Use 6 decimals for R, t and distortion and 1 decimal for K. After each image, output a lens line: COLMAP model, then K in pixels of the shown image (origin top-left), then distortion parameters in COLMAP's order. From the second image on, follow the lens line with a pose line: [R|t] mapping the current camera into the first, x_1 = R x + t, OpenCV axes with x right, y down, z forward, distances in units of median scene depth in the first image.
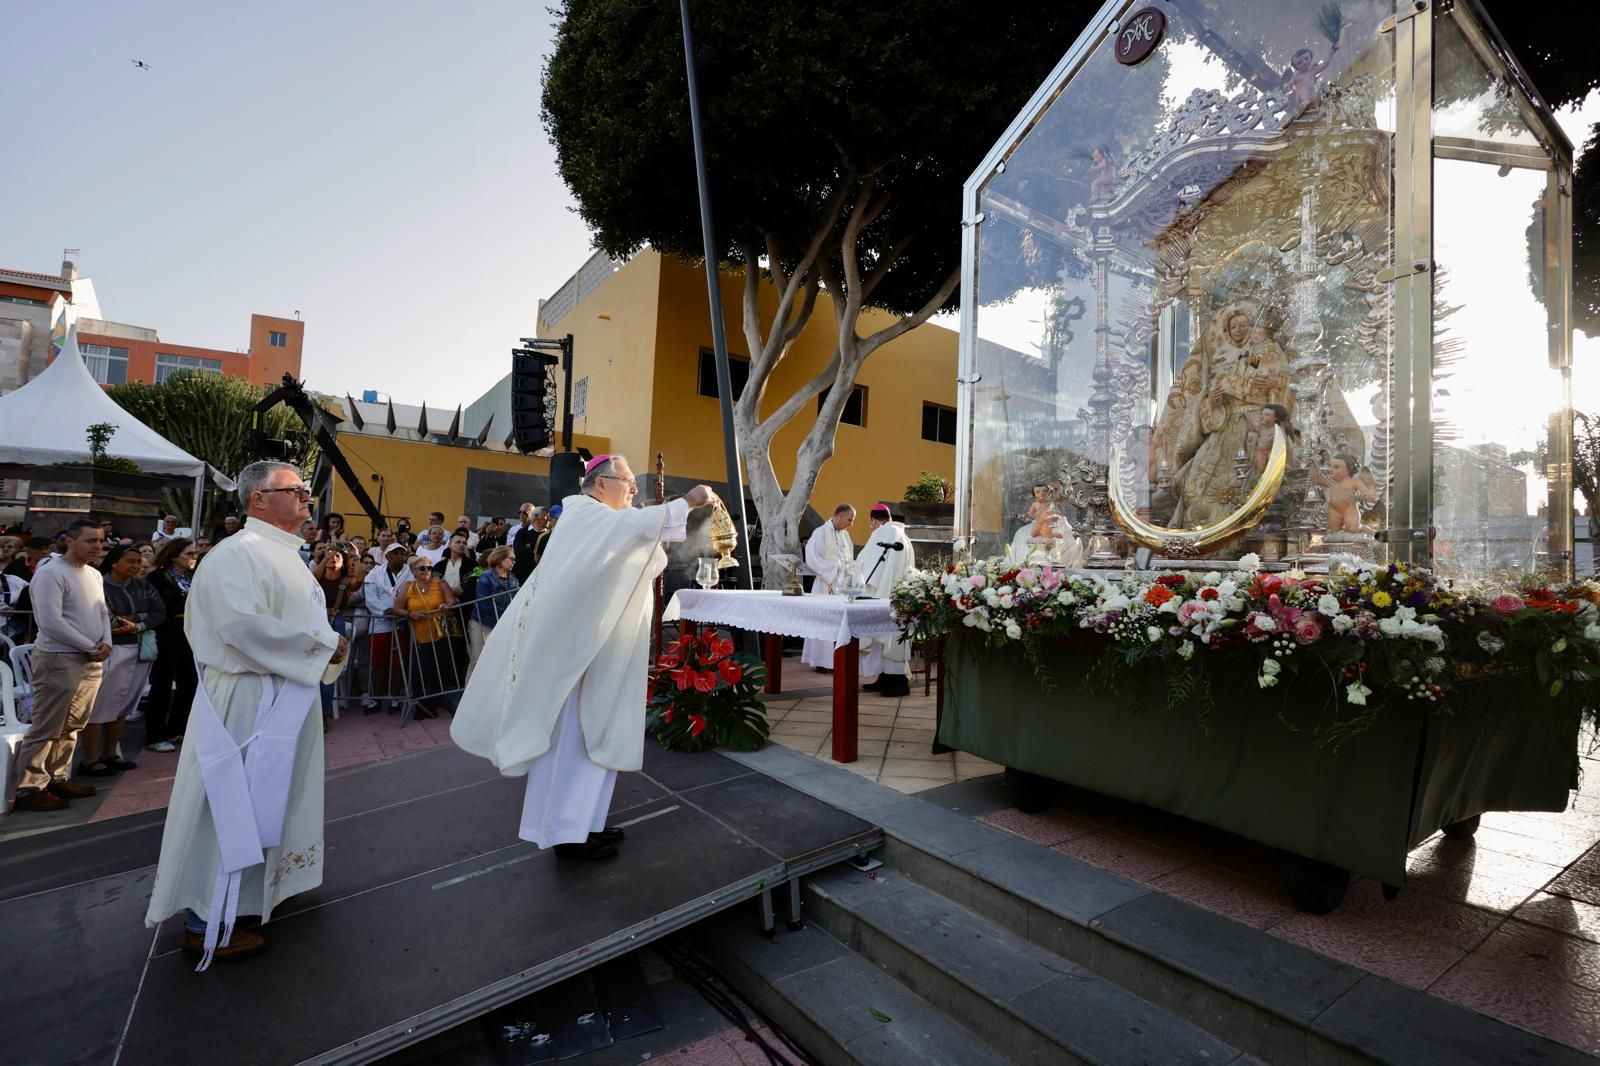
lens RADIAL K [[738.1, 0, 795.3], [0, 738.1, 536.7], [0, 0, 1]] dist [0.000652, 0.000476]
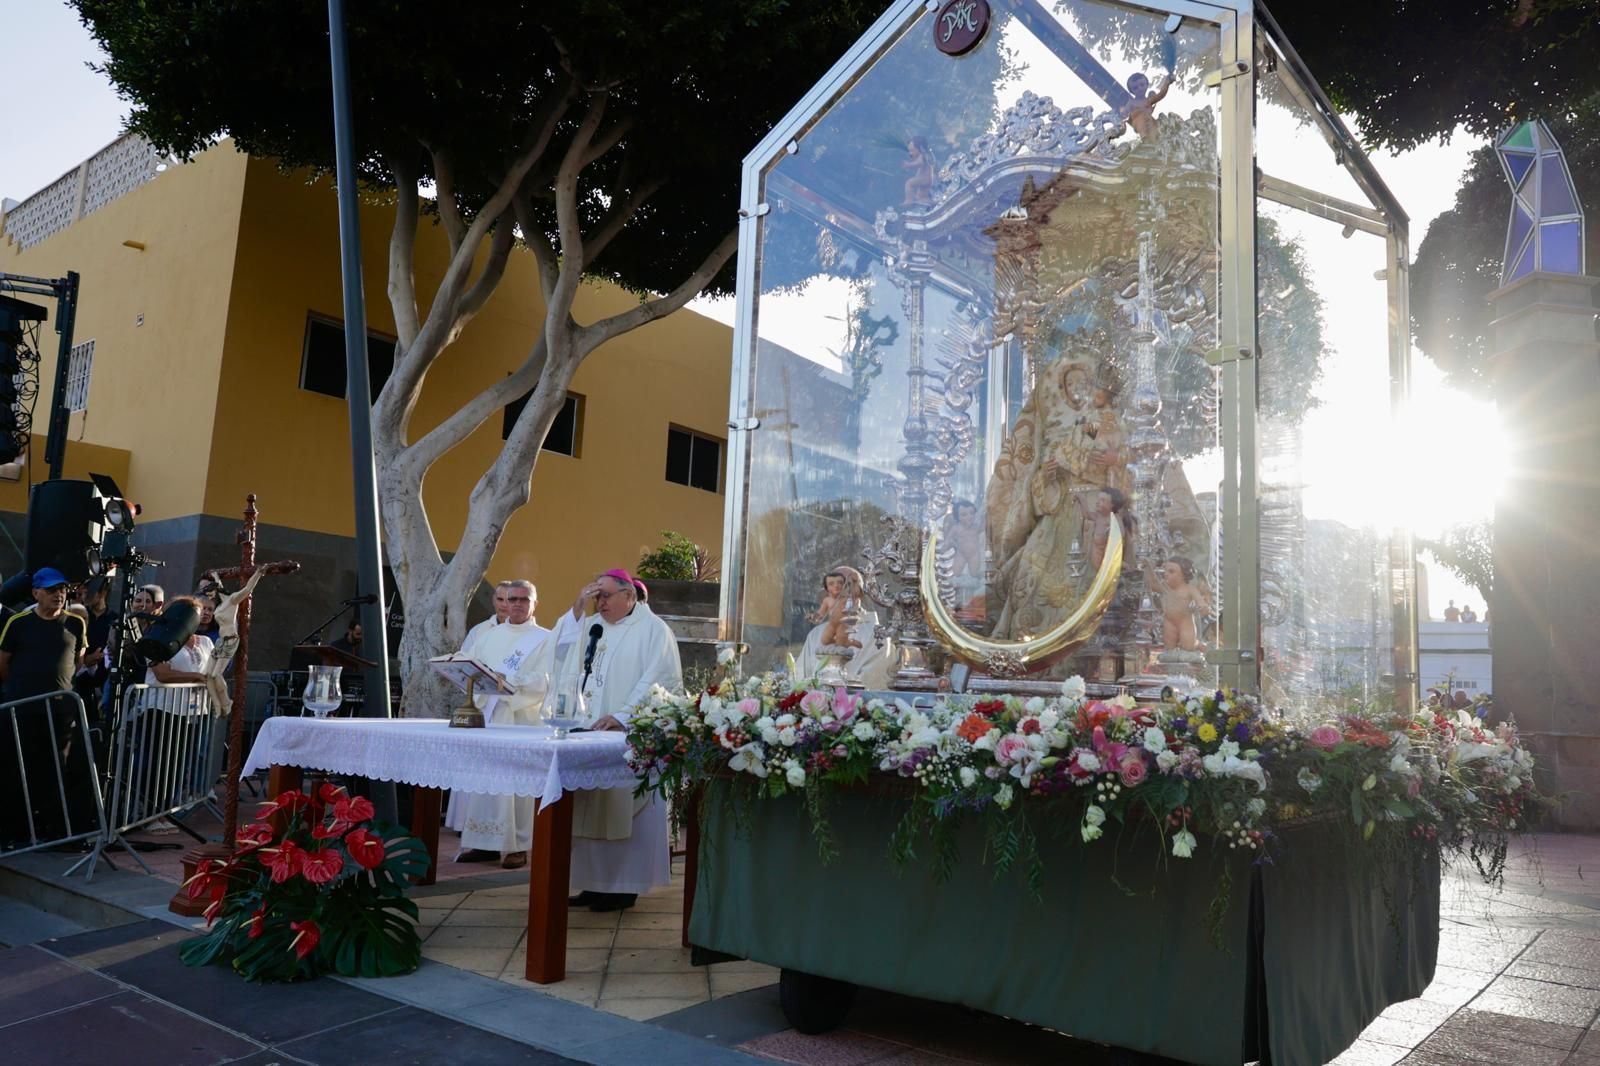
lens RADIAL K [[1177.0, 0, 800.0], [0, 1177.0, 533.0], [0, 0, 1]] dist [0.001229, -0.002930]
pose [[0.958103, 0.043592, 0.283089, -0.037368], [-0.020632, 0.996287, -0.083586, -0.013749], [-0.285681, 0.074243, 0.955444, -0.120821]]
